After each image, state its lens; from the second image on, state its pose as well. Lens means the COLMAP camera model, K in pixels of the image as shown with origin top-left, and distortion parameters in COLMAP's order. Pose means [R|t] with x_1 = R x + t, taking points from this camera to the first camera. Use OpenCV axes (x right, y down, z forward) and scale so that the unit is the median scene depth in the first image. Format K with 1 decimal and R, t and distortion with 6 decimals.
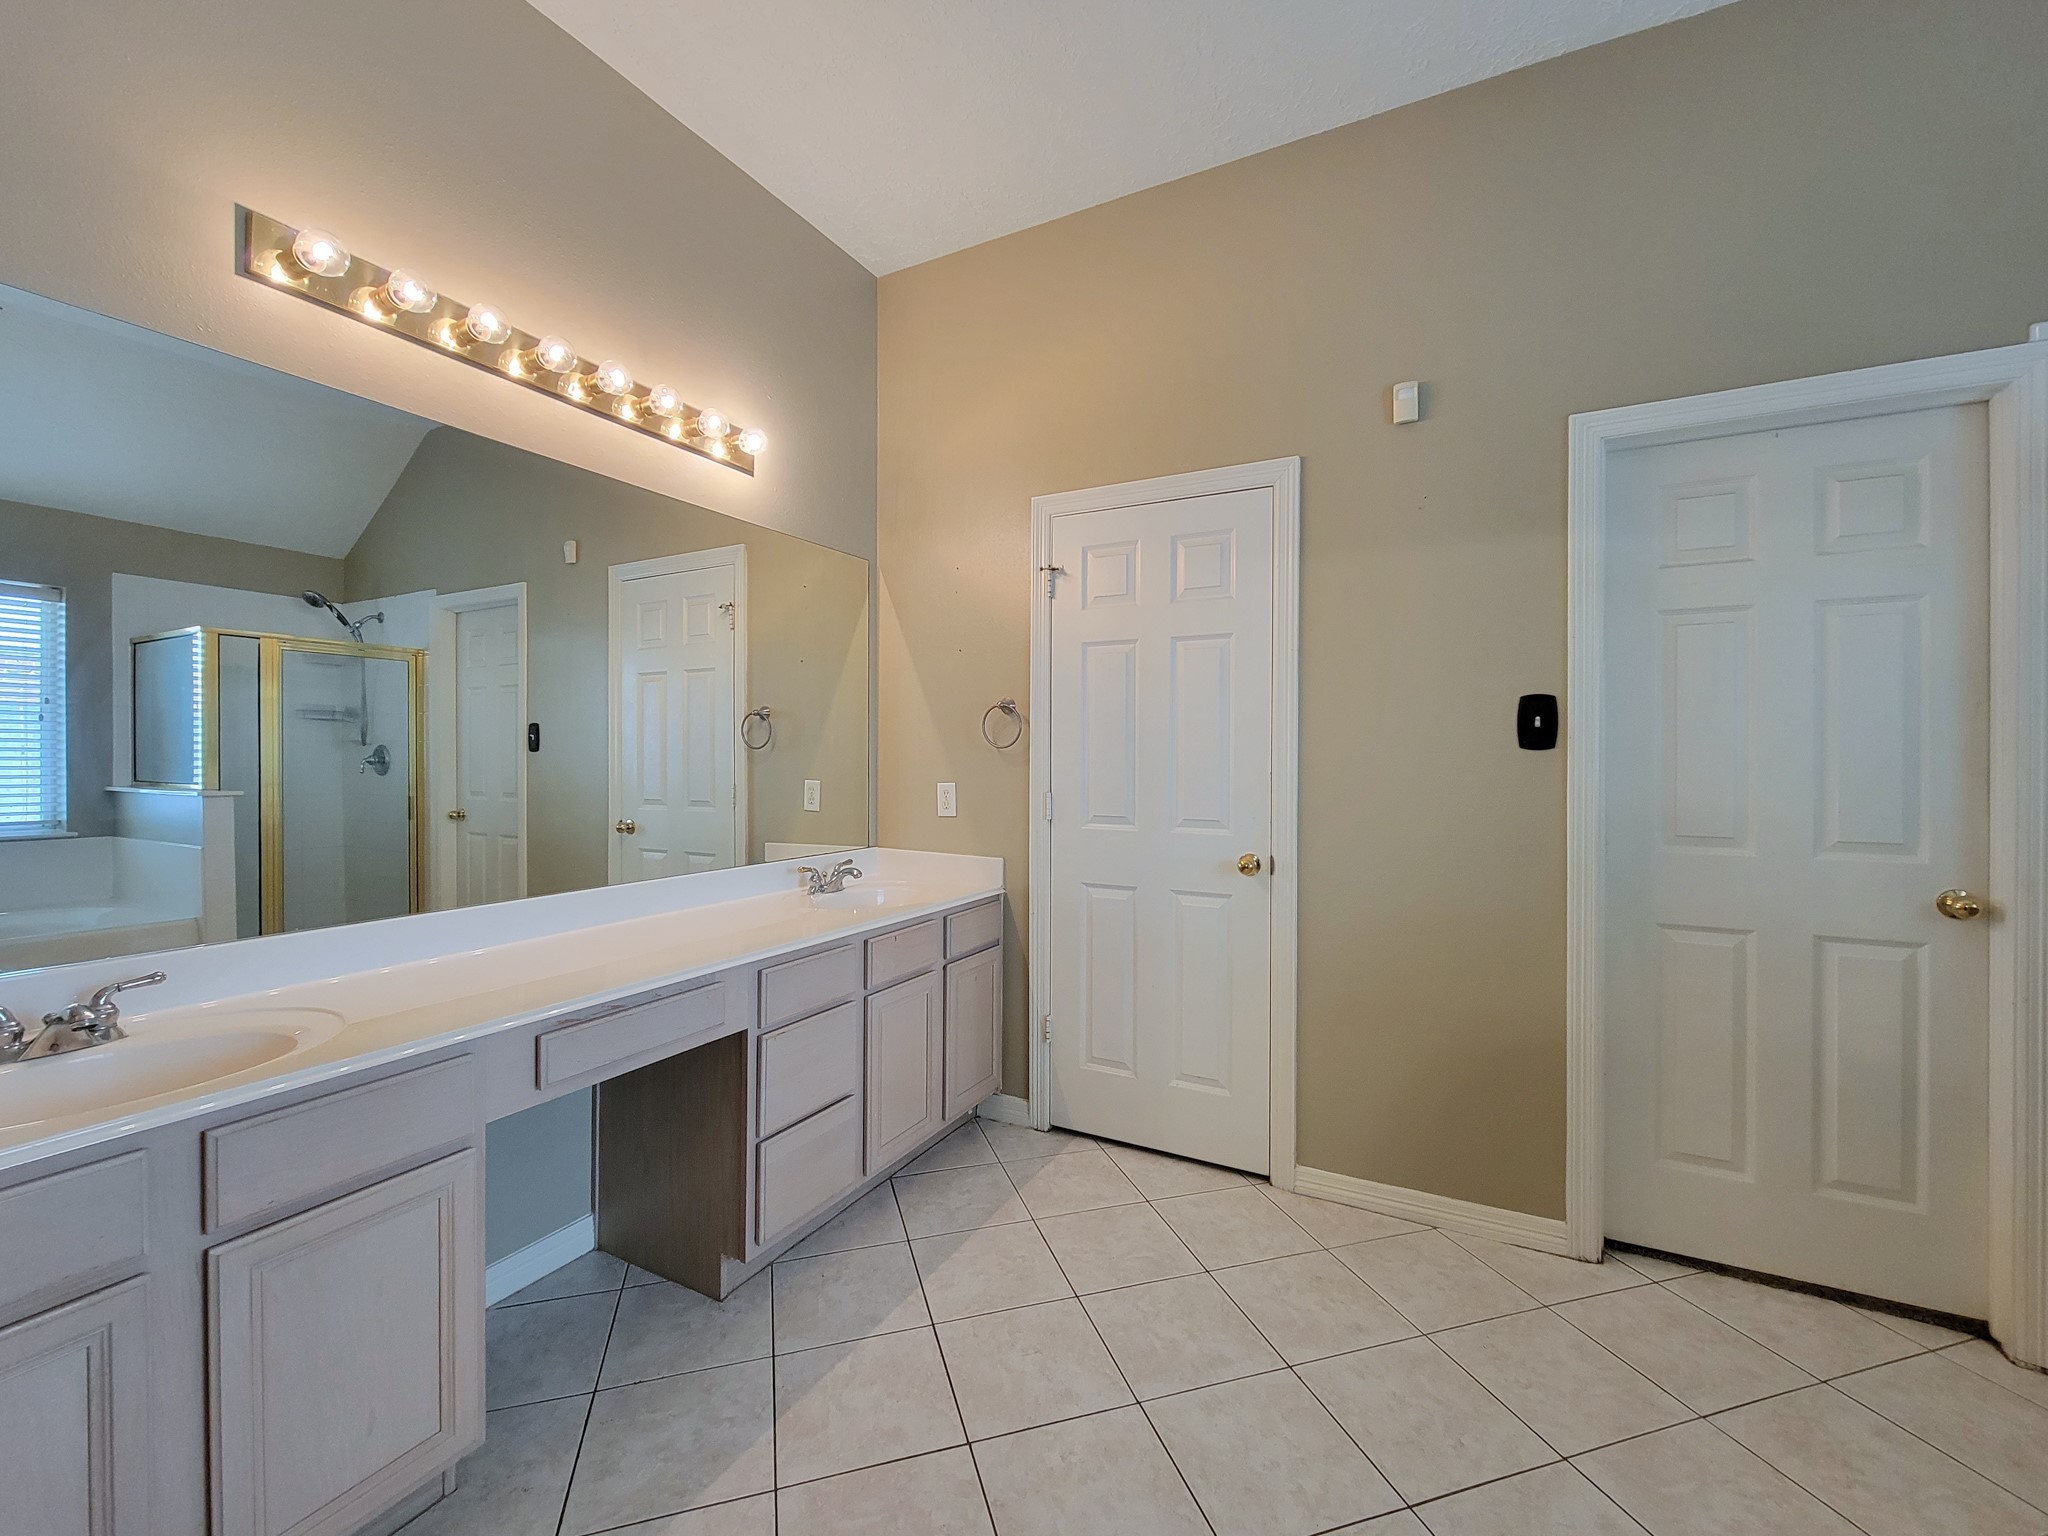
lens RADIAL K [[836.8, 0, 1024.0], [0, 836.8, 768.0], [0, 0, 1]] dist [0.003520, -0.004203]
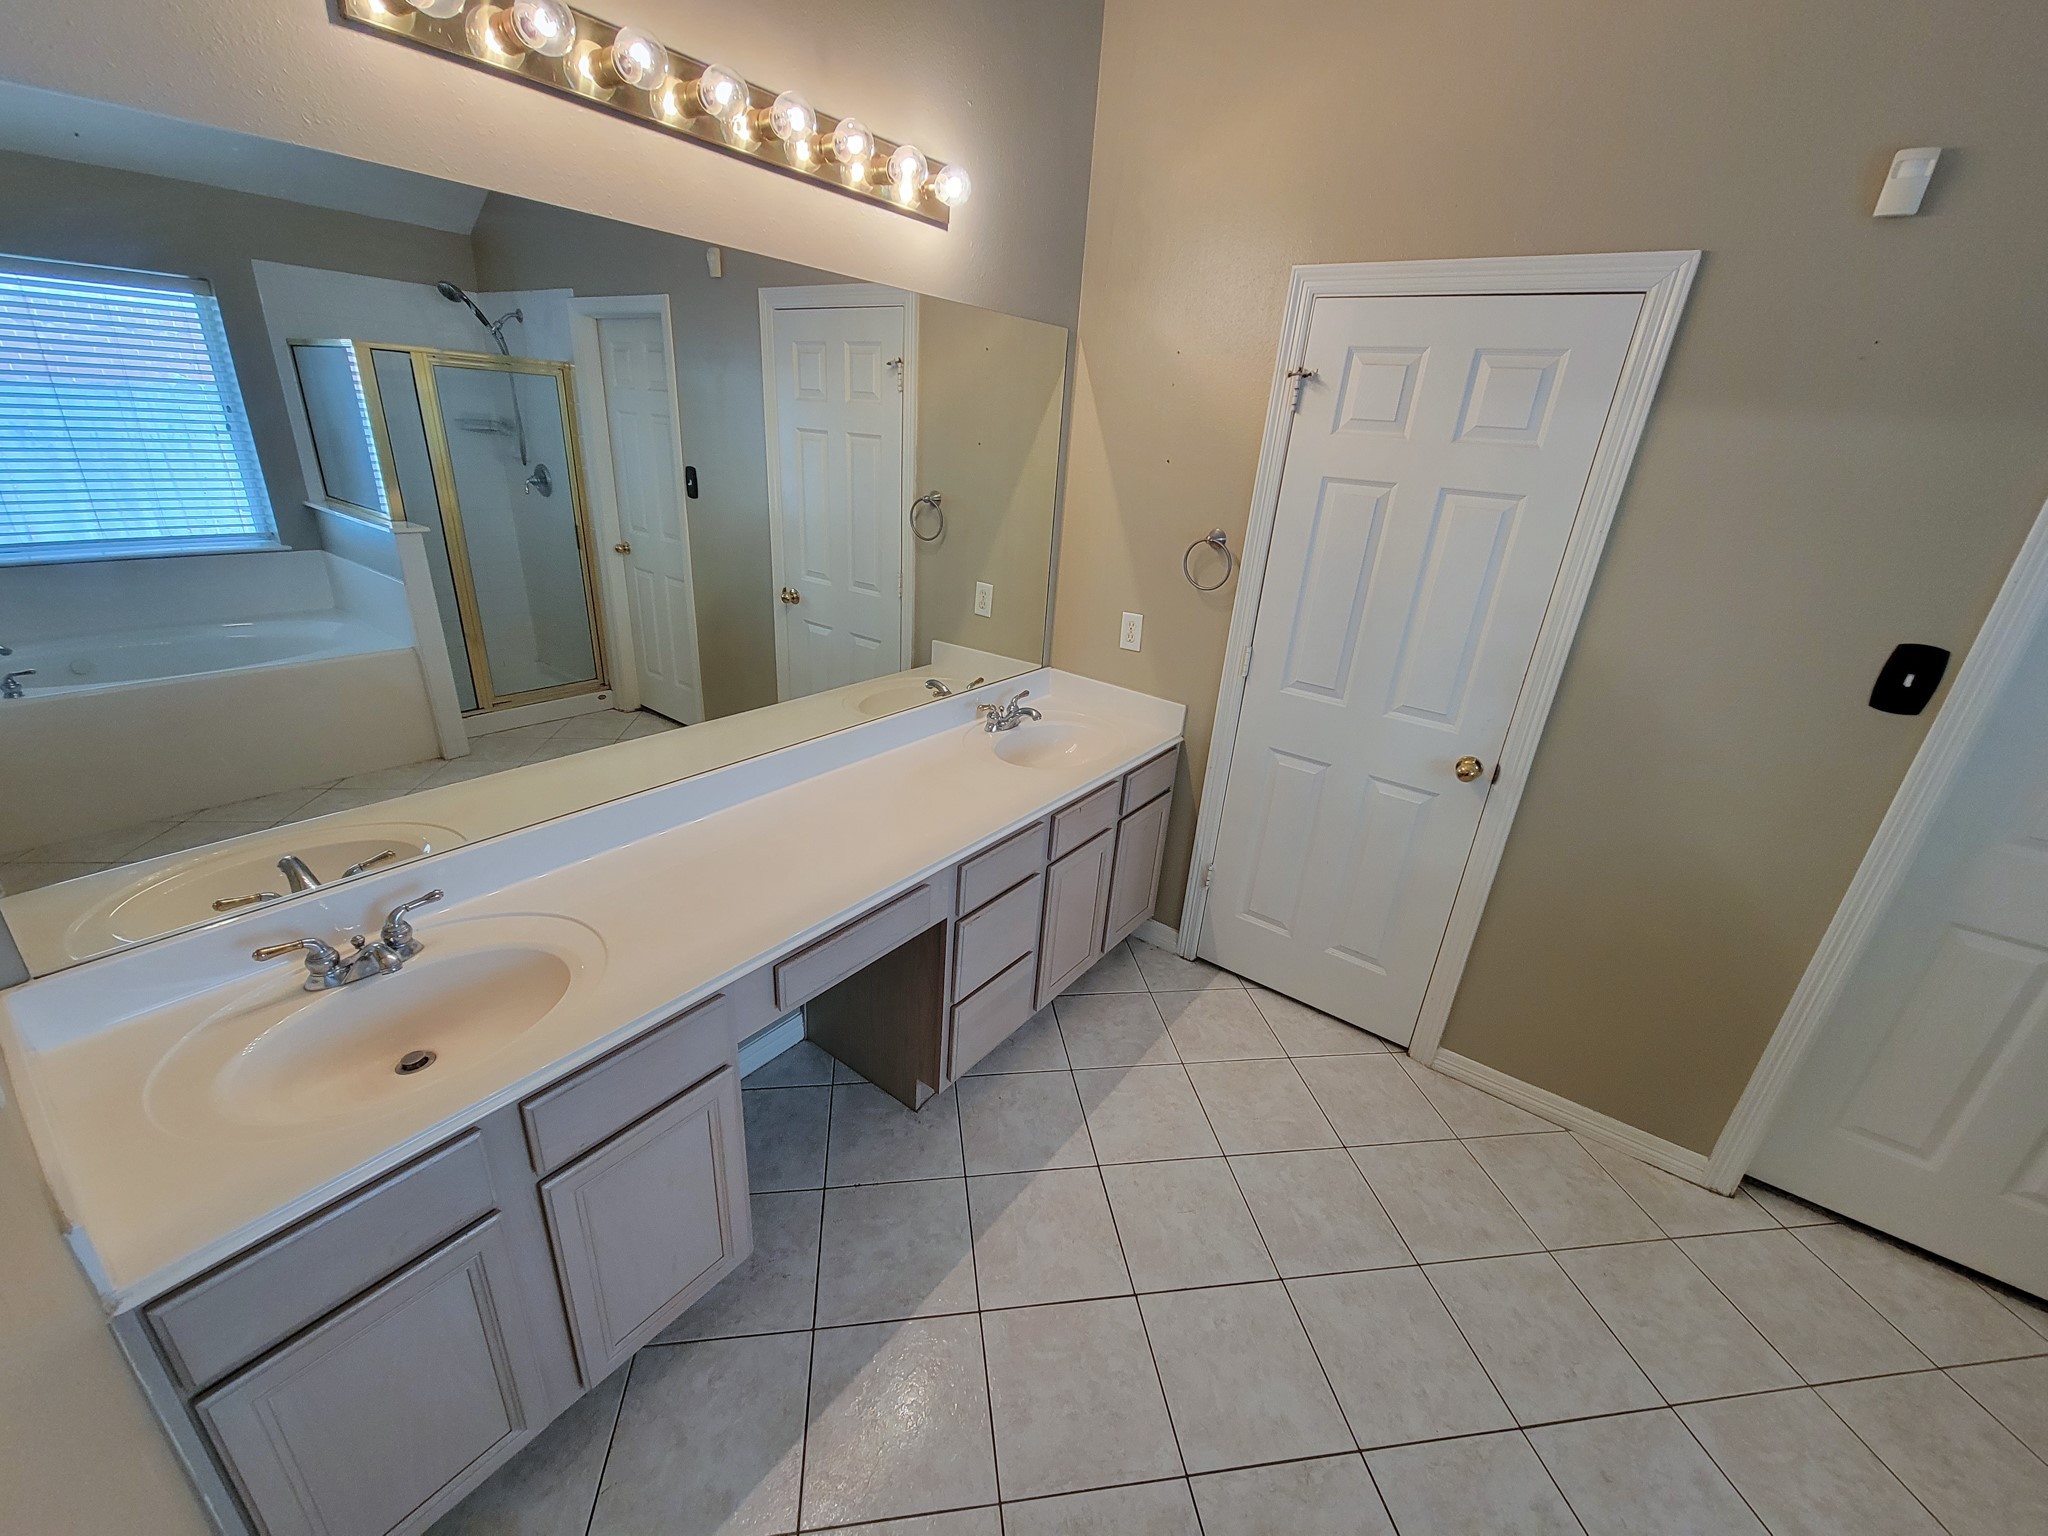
lens RADIAL K [[819.0, 0, 1024.0], [0, 819.0, 768.0], [0, 0, 1]] dist [-0.000669, -0.000776]
pose [[0.987413, 0.119323, -0.103814, -0.119887], [-0.071627, 0.922571, 0.379122, -0.193880], [0.141013, -0.366914, 0.919505, 0.118099]]
